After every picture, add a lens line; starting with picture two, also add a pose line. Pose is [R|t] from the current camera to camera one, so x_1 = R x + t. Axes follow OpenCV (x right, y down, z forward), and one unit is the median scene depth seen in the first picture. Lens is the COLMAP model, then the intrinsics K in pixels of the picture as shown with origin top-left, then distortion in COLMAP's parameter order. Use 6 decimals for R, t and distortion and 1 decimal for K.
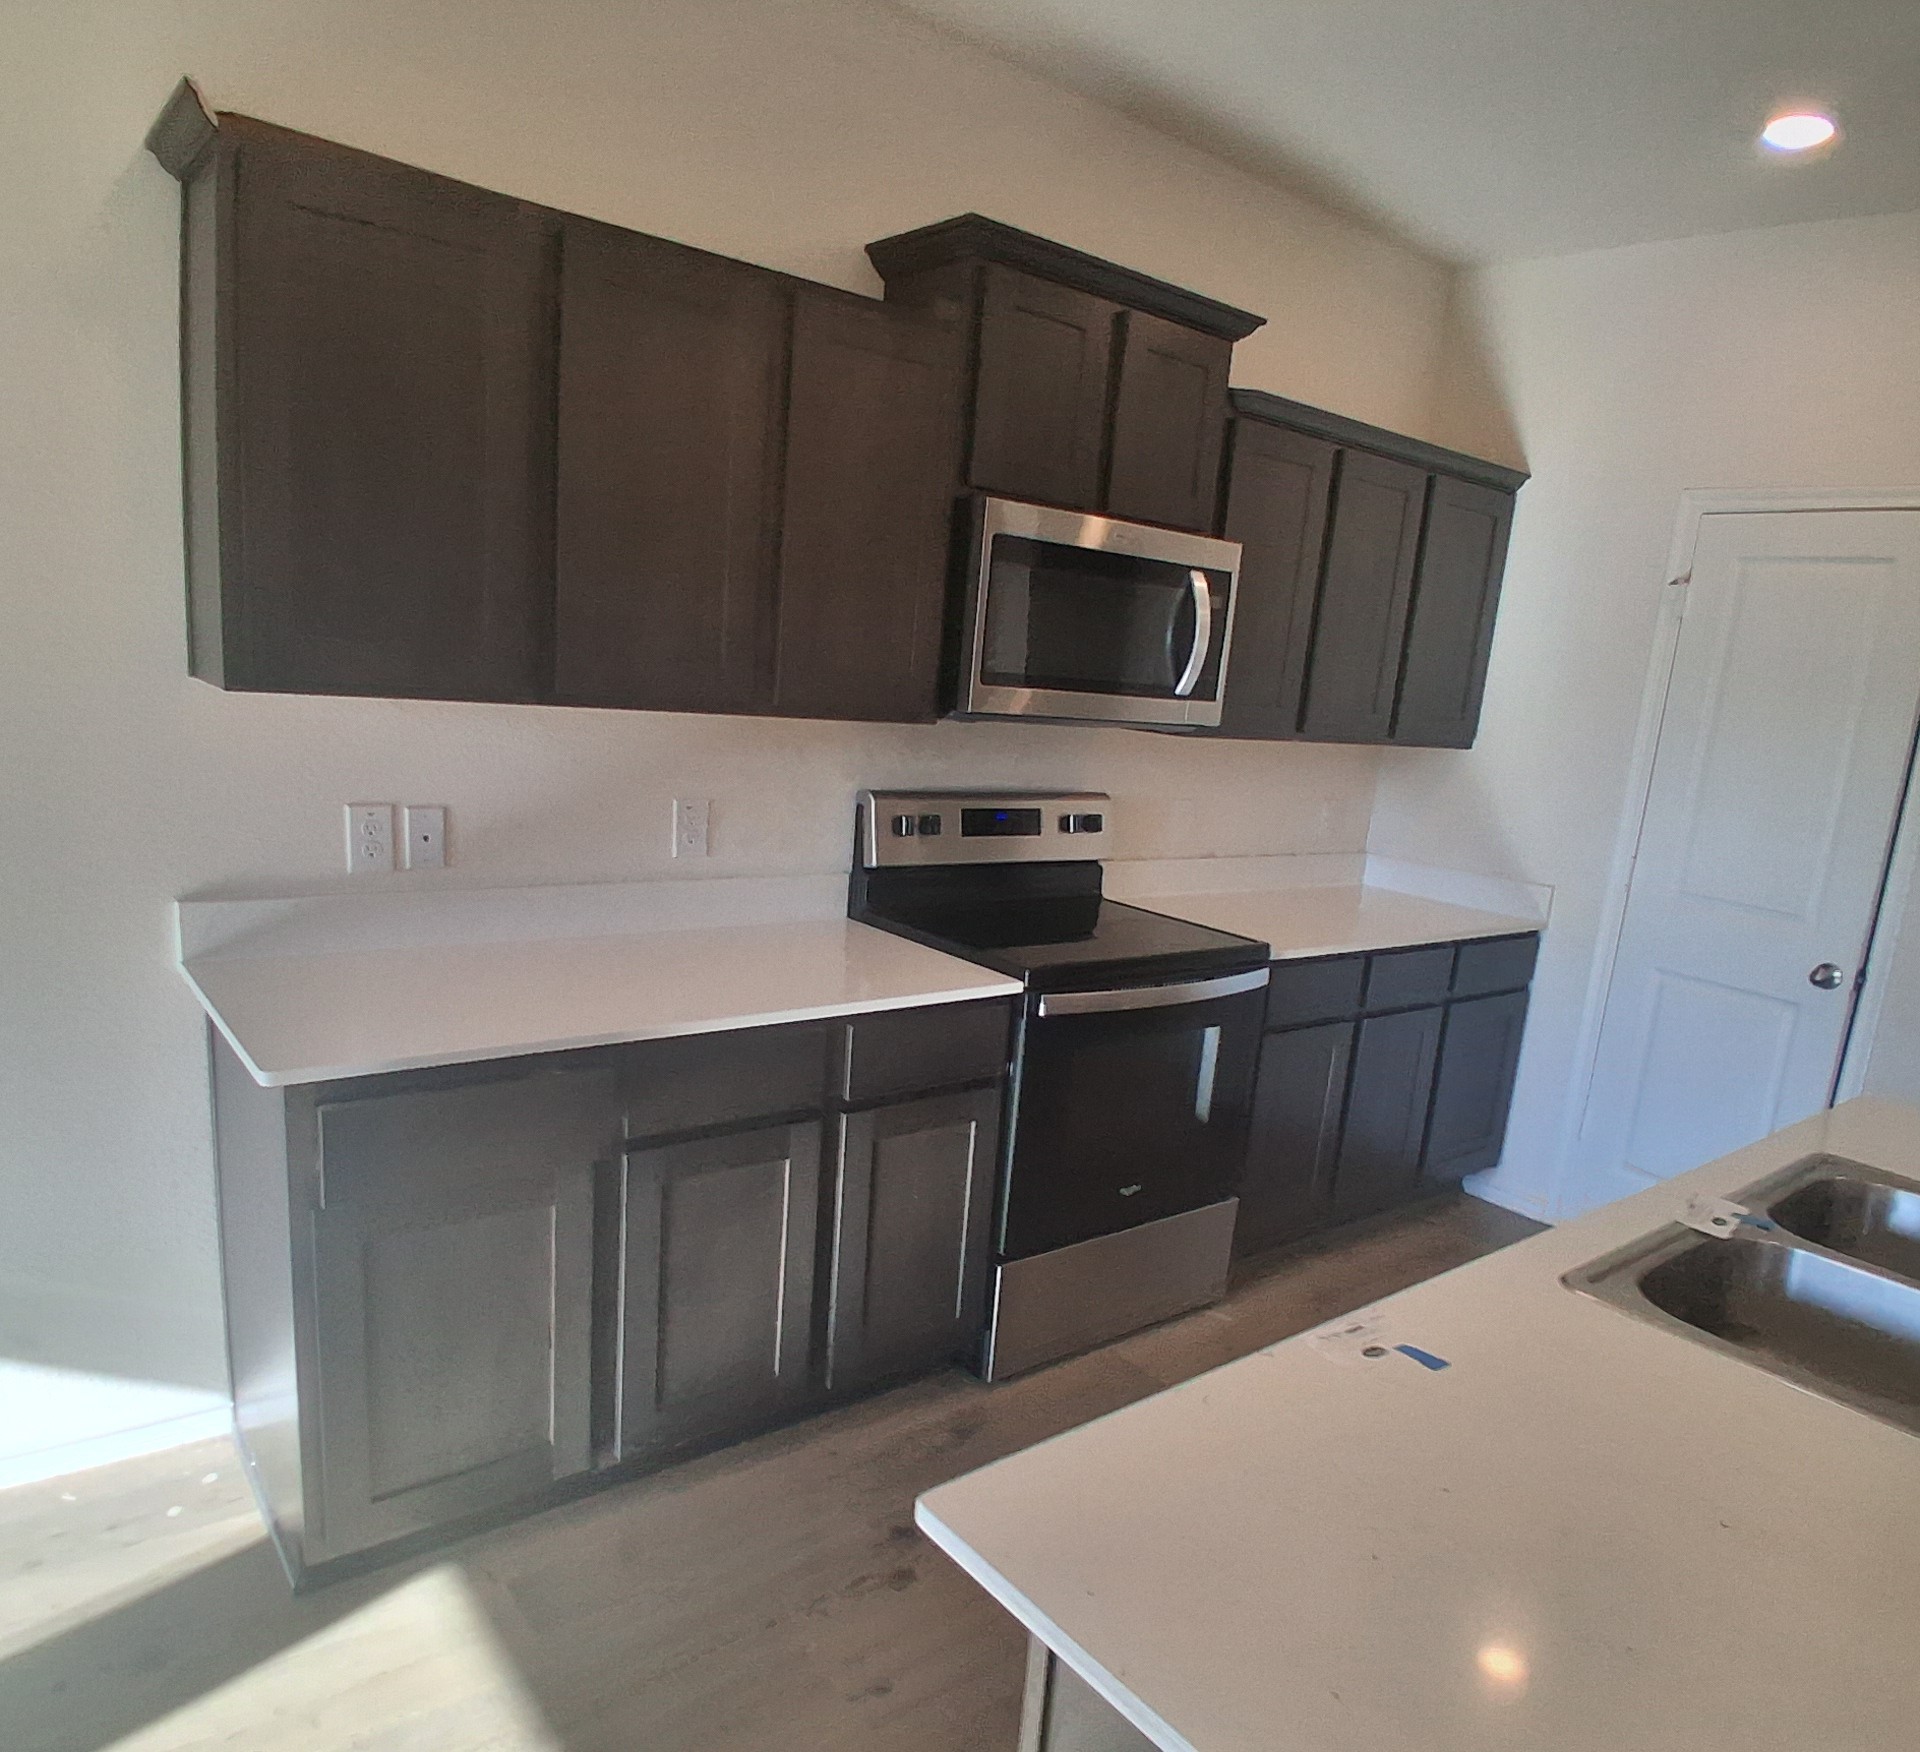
lens RADIAL K [[1294.1, 0, 984.4], [0, 1294.1, 956.0], [0, 0, 1]] dist [0.033021, -0.074503]
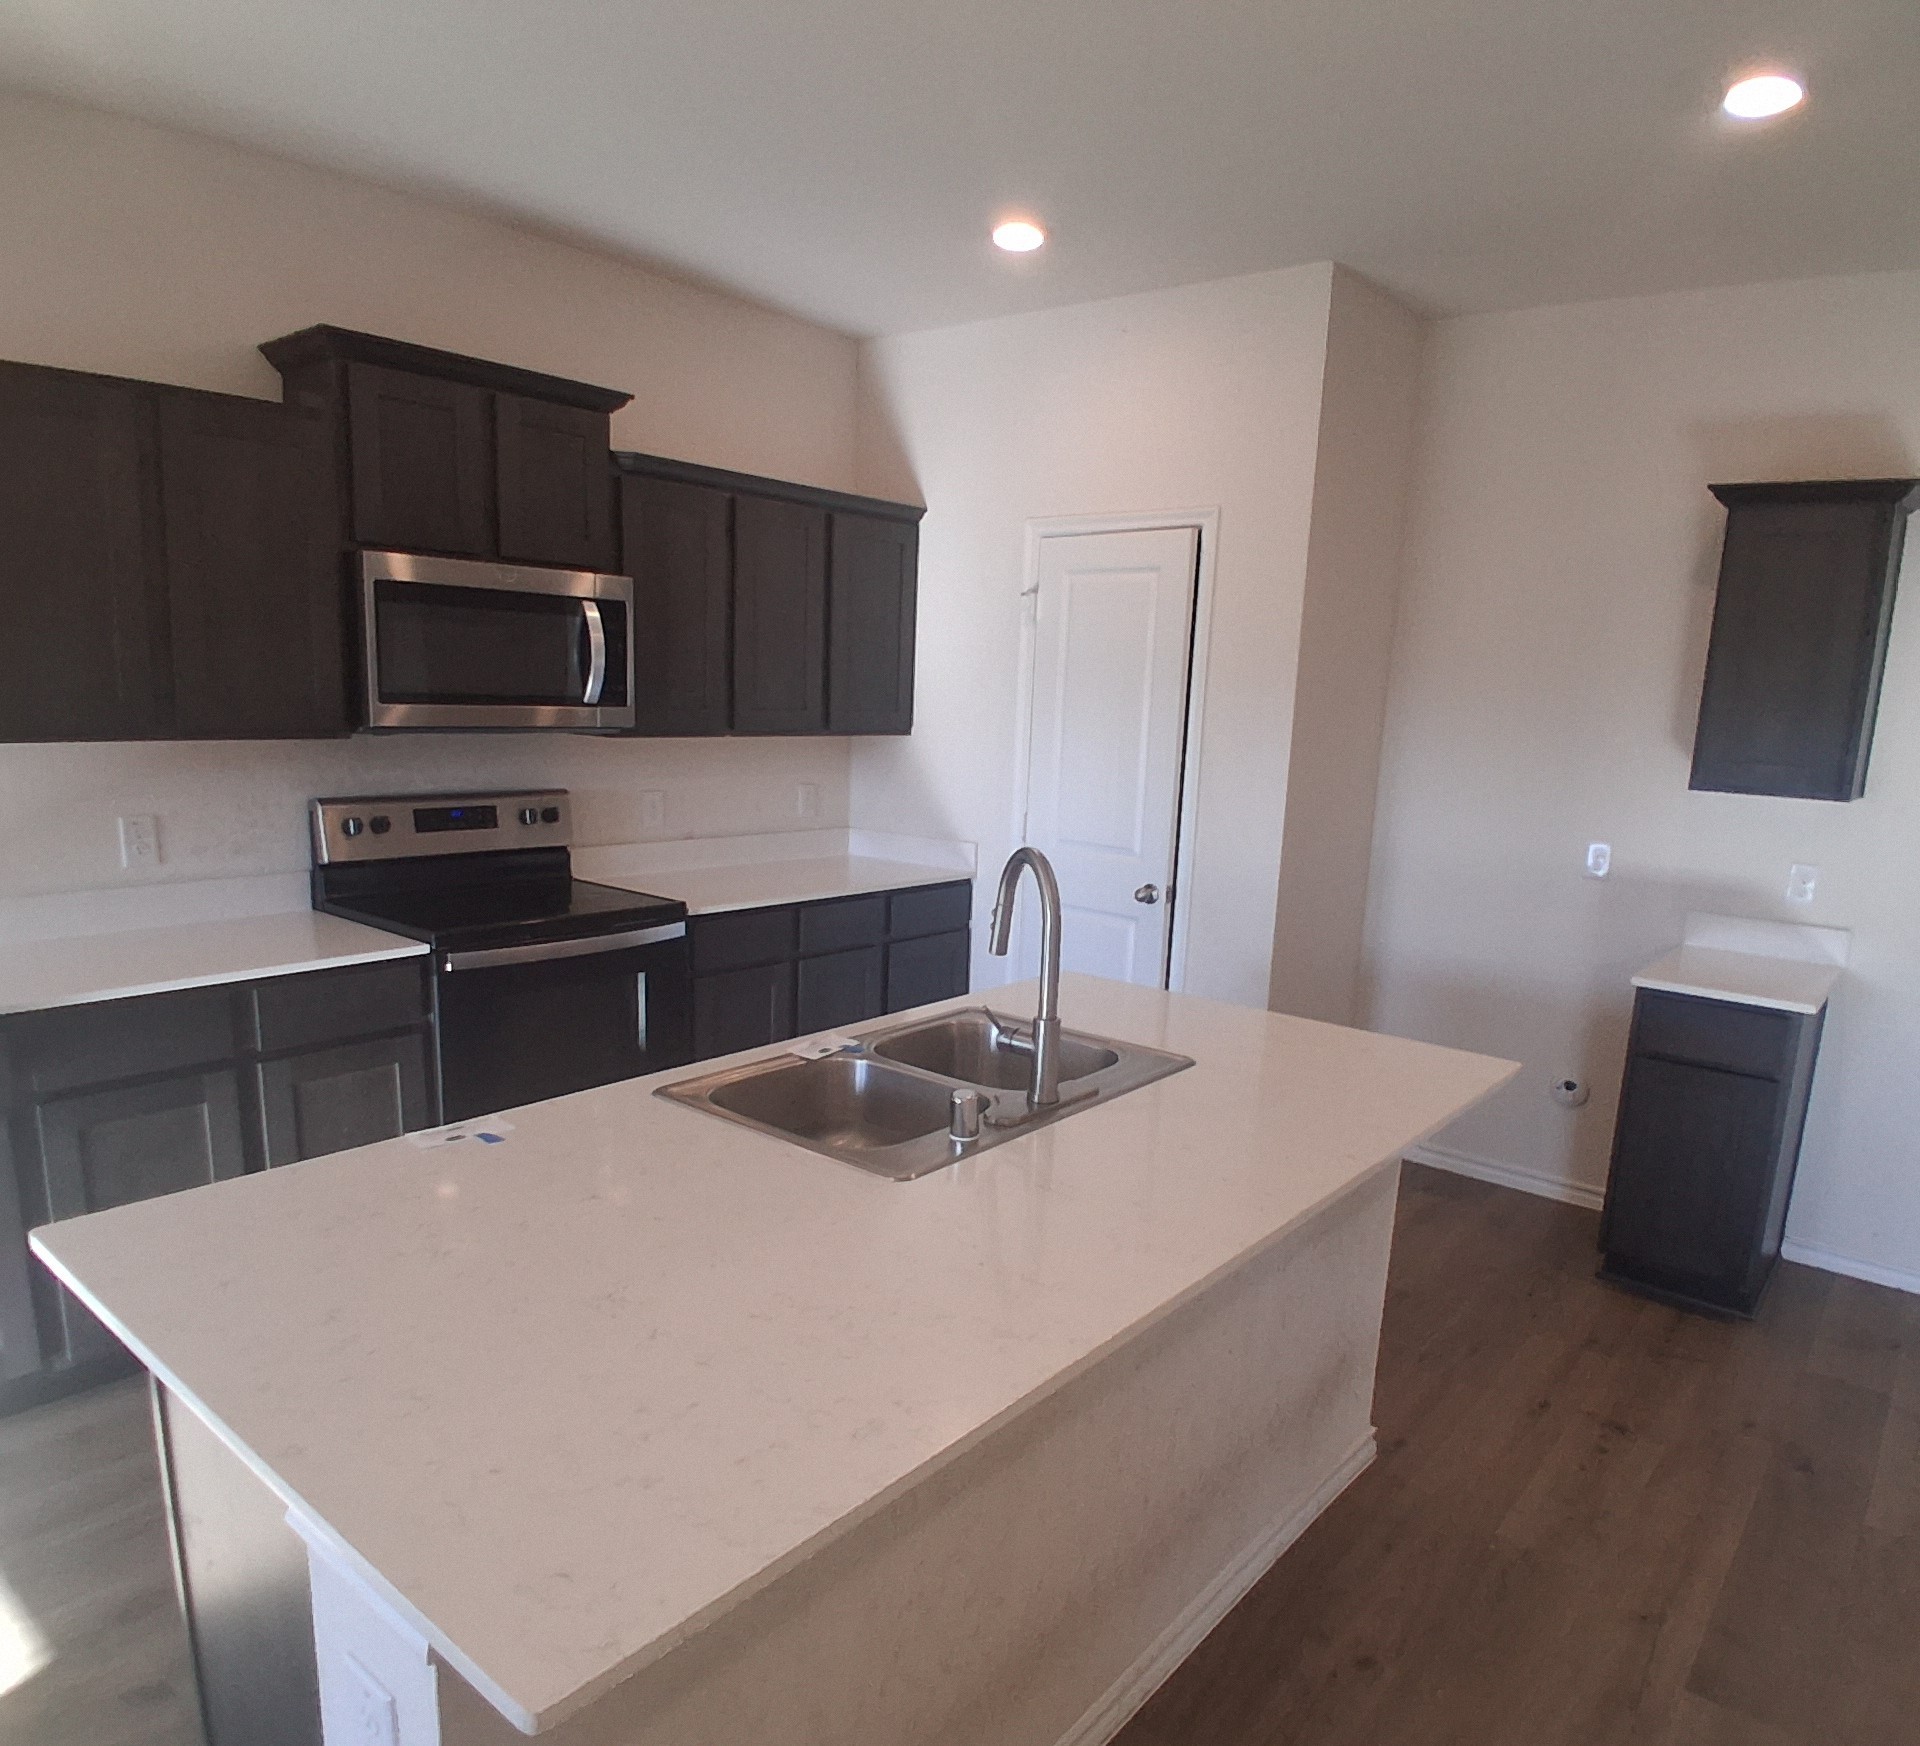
lens RADIAL K [[1269.5, 0, 966.0], [0, 1269.5, 939.6], [0, 0, 1]] dist [0.021088, -0.055277]
pose [[0.980505, -0.086536, 0.176410, 0.267094], [0.089612, 0.995931, -0.009532, 0.061305], [-0.174867, 0.025155, 0.984271, -0.224735]]
